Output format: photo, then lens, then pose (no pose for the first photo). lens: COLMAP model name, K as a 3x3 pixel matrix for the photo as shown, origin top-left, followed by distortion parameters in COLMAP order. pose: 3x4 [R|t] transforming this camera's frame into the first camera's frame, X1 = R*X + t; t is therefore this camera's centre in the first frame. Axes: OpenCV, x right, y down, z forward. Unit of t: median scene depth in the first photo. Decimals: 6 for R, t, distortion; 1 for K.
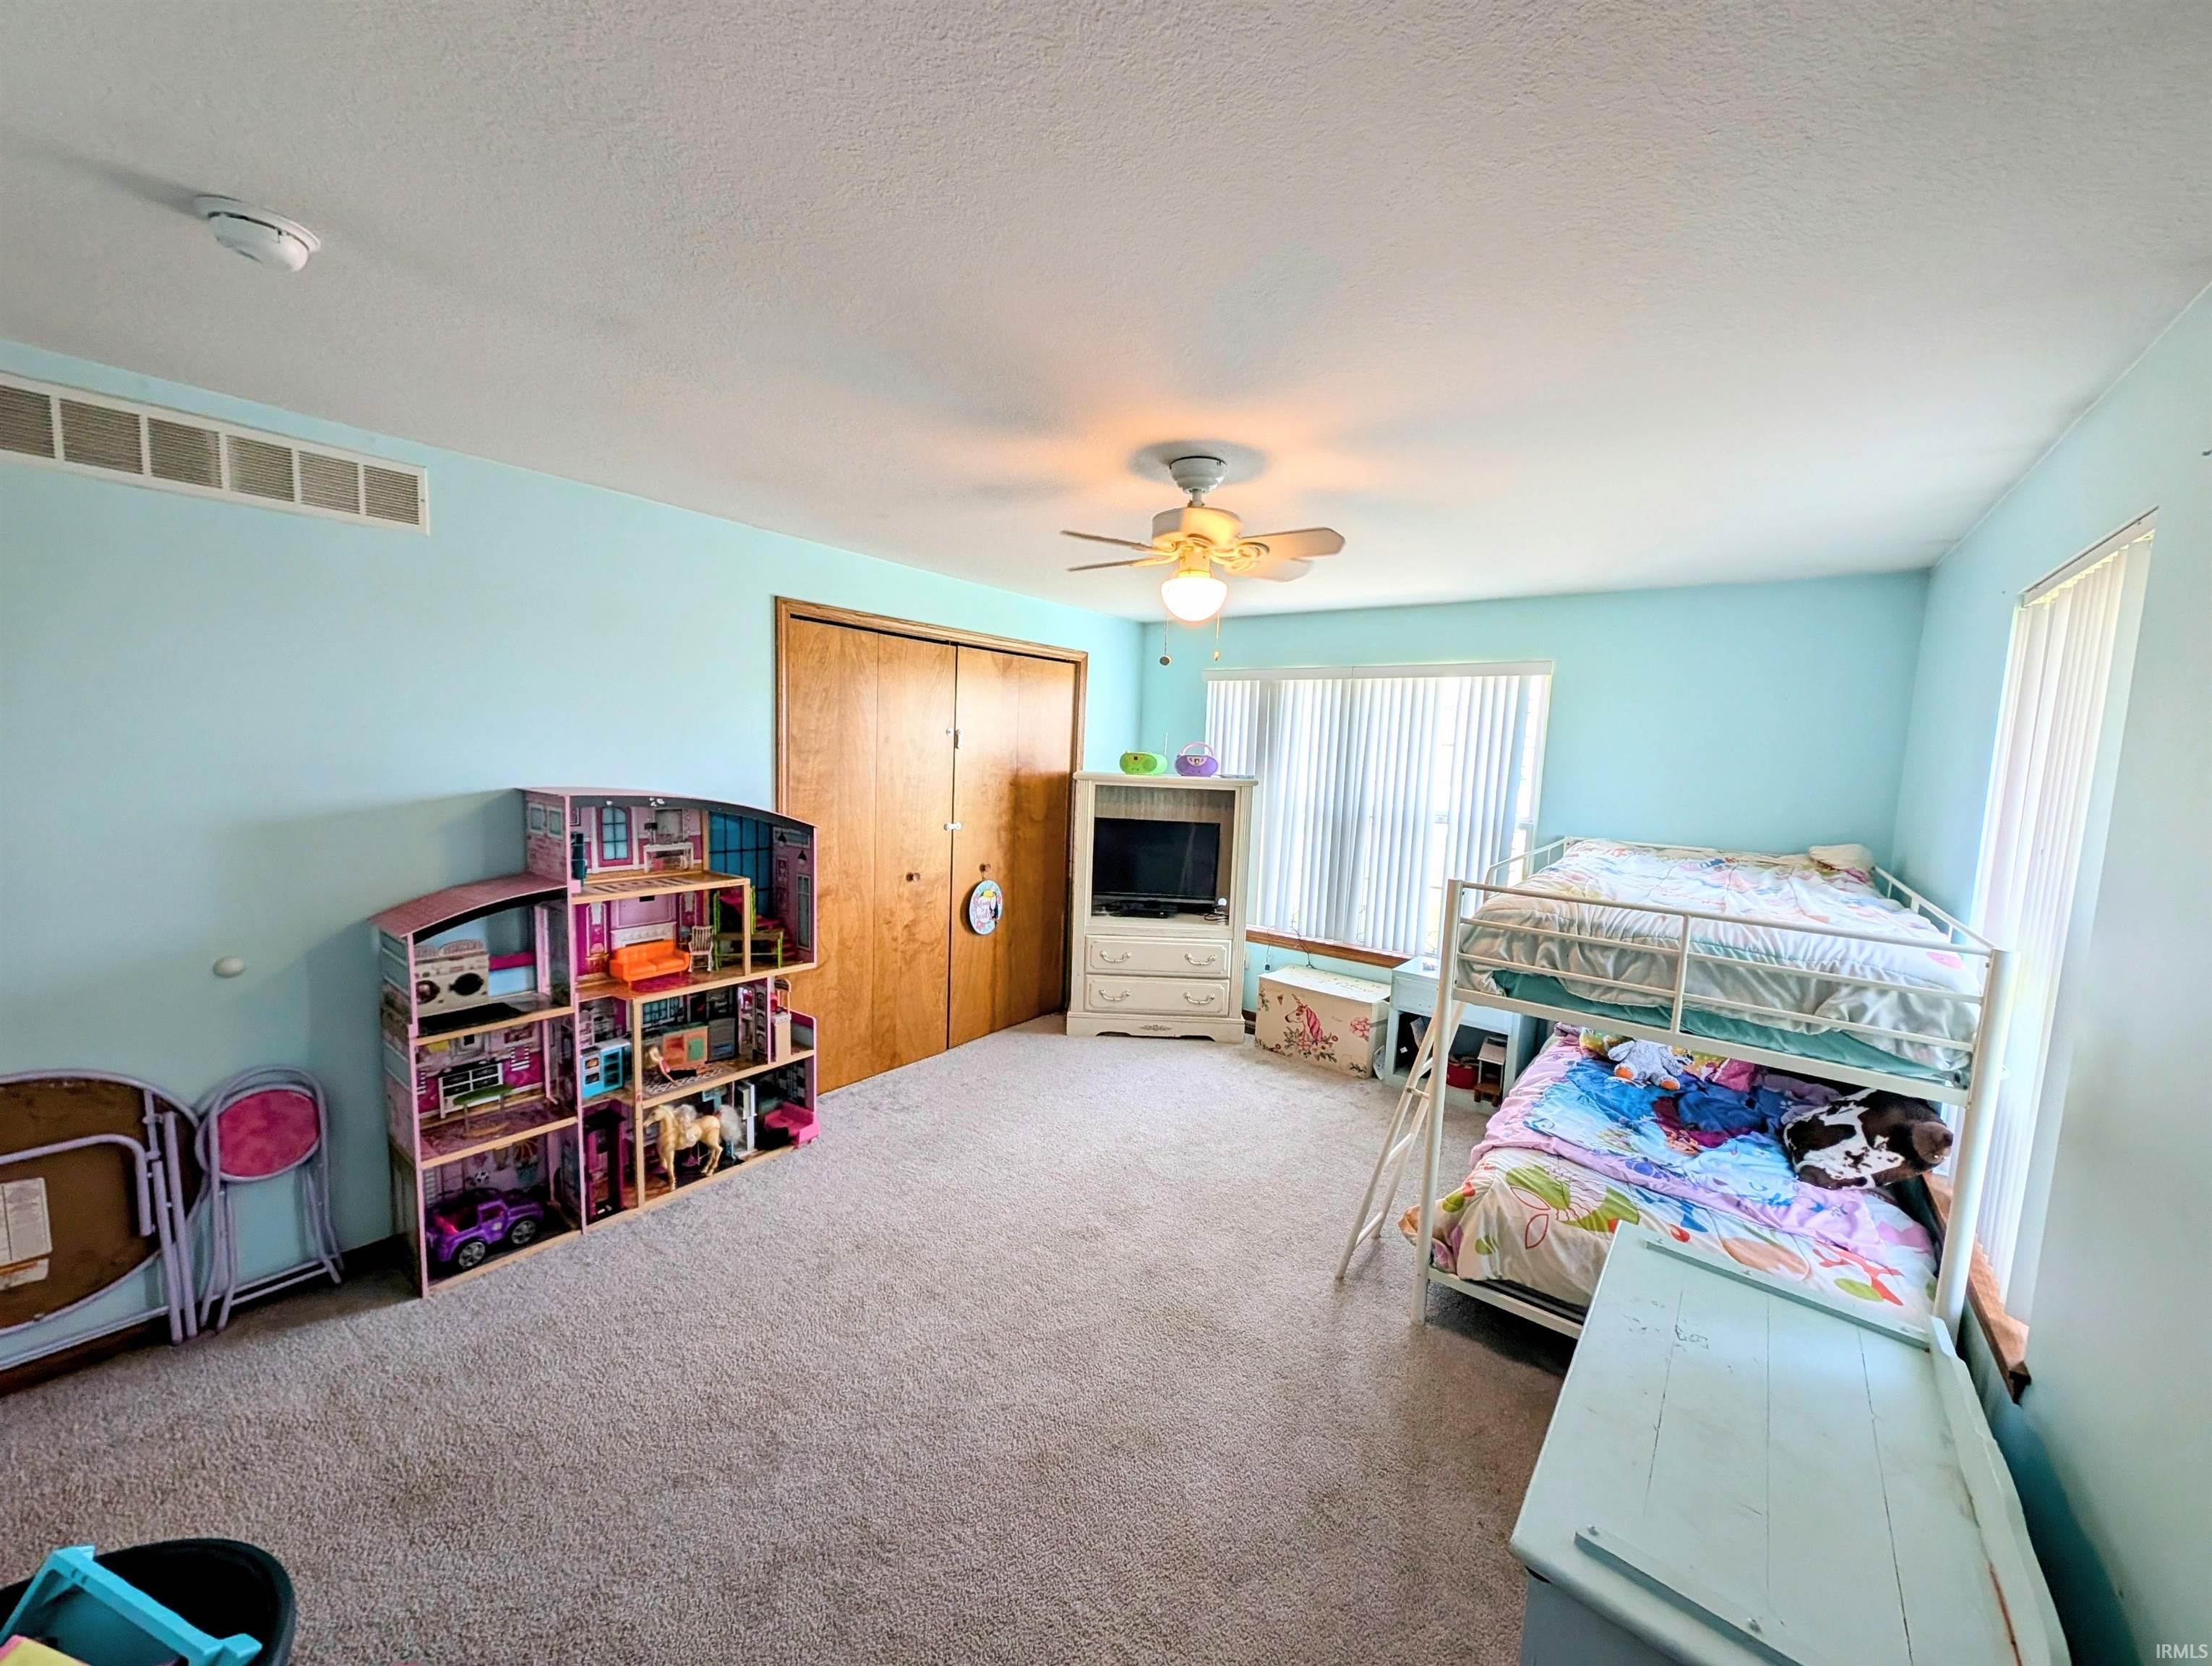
lens RADIAL K [[833.3, 0, 1131.9], [0, 833.3, 831.2], [0, 0, 1]] dist [0.000741, -0.000028]
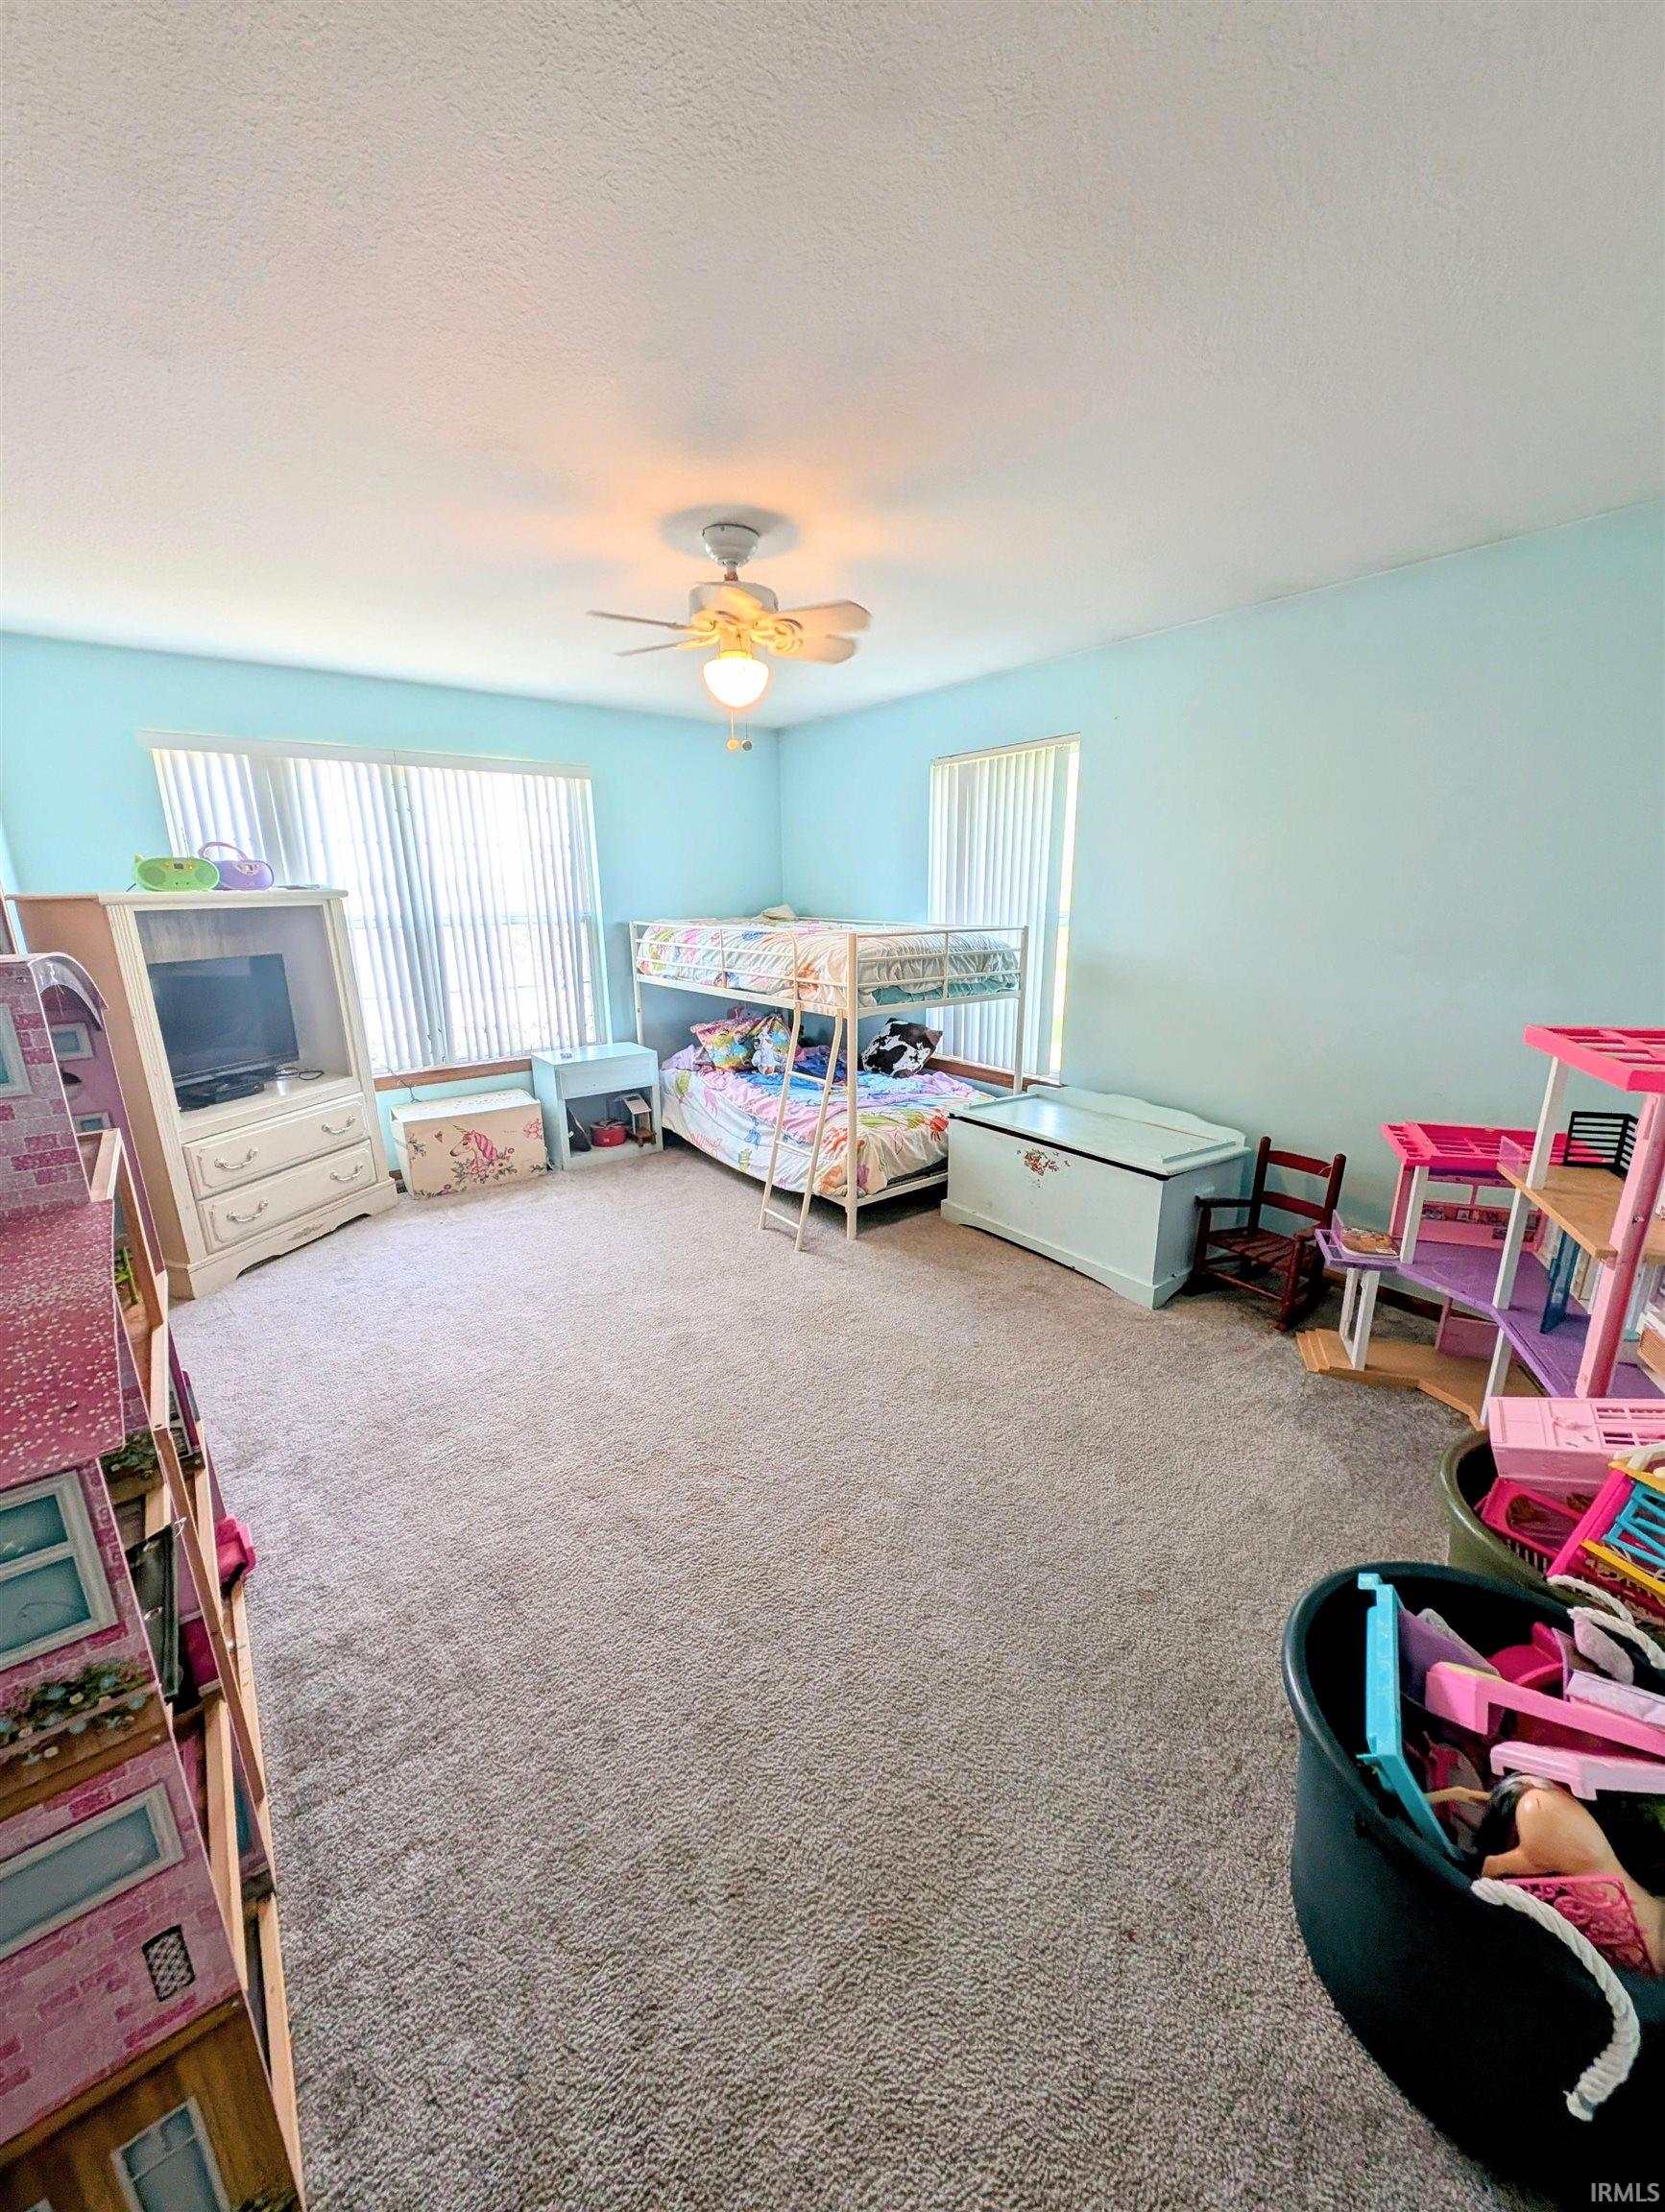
lens RADIAL K [[833.2, 0, 832.5], [0, 833.2, 1106.0], [0, 0, 1]] dist [0.000741, -0.000028]
pose [[0.267647, -0.288072, 0.919445, -0.550426], [0.115900, 0.956956, 0.266087, -0.022749], [-0.956521, 0.035347, 0.289514, 0.339563]]
